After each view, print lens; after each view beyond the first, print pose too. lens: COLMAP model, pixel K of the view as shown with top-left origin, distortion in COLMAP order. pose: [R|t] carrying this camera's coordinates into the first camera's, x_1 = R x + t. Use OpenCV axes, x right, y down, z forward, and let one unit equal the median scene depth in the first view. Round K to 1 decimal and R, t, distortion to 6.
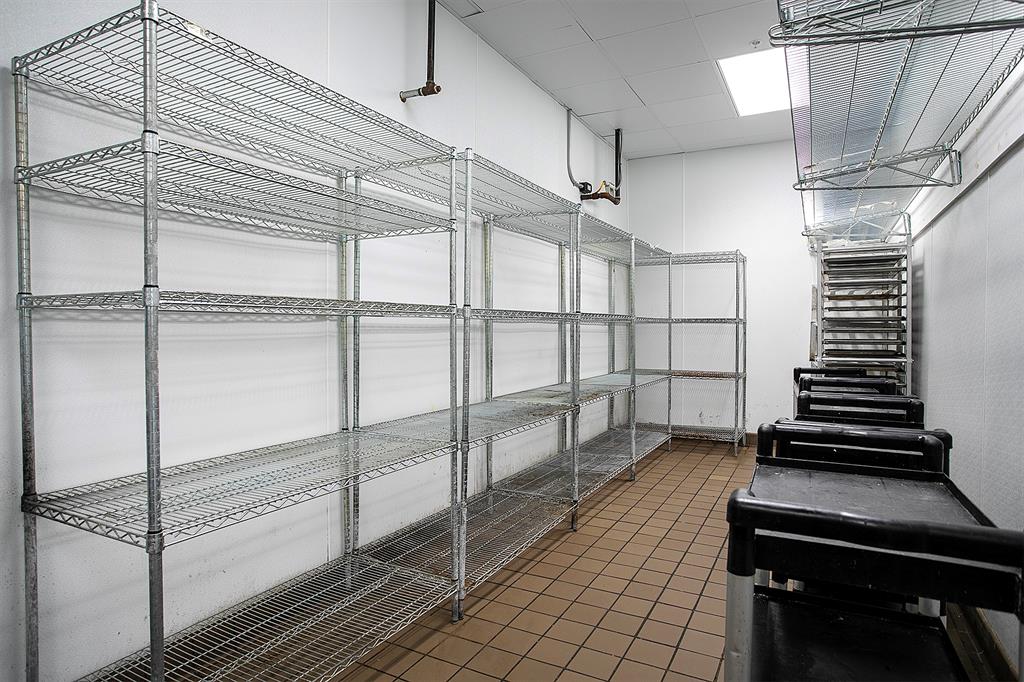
lens RADIAL K [[576.7, 0, 512.0], [0, 576.7, 341.0], [0, 0, 1]] dist [0.001527, 0.000319]
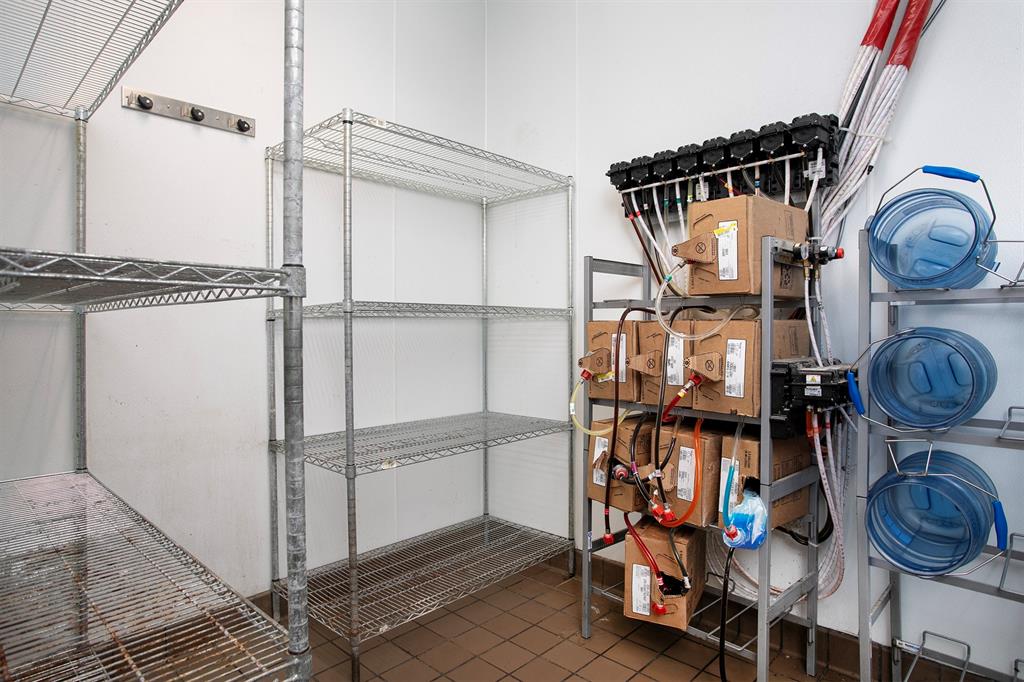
lens RADIAL K [[576.7, 0, 512.0], [0, 576.7, 341.0], [0, 0, 1]] dist [0.001527, 0.000319]
pose [[0.961290, -0.002504, -0.275528, 0.161646], [0.001481, 0.999991, -0.003921, 0.014749], [0.275535, 0.003361, 0.961285, -0.265837]]
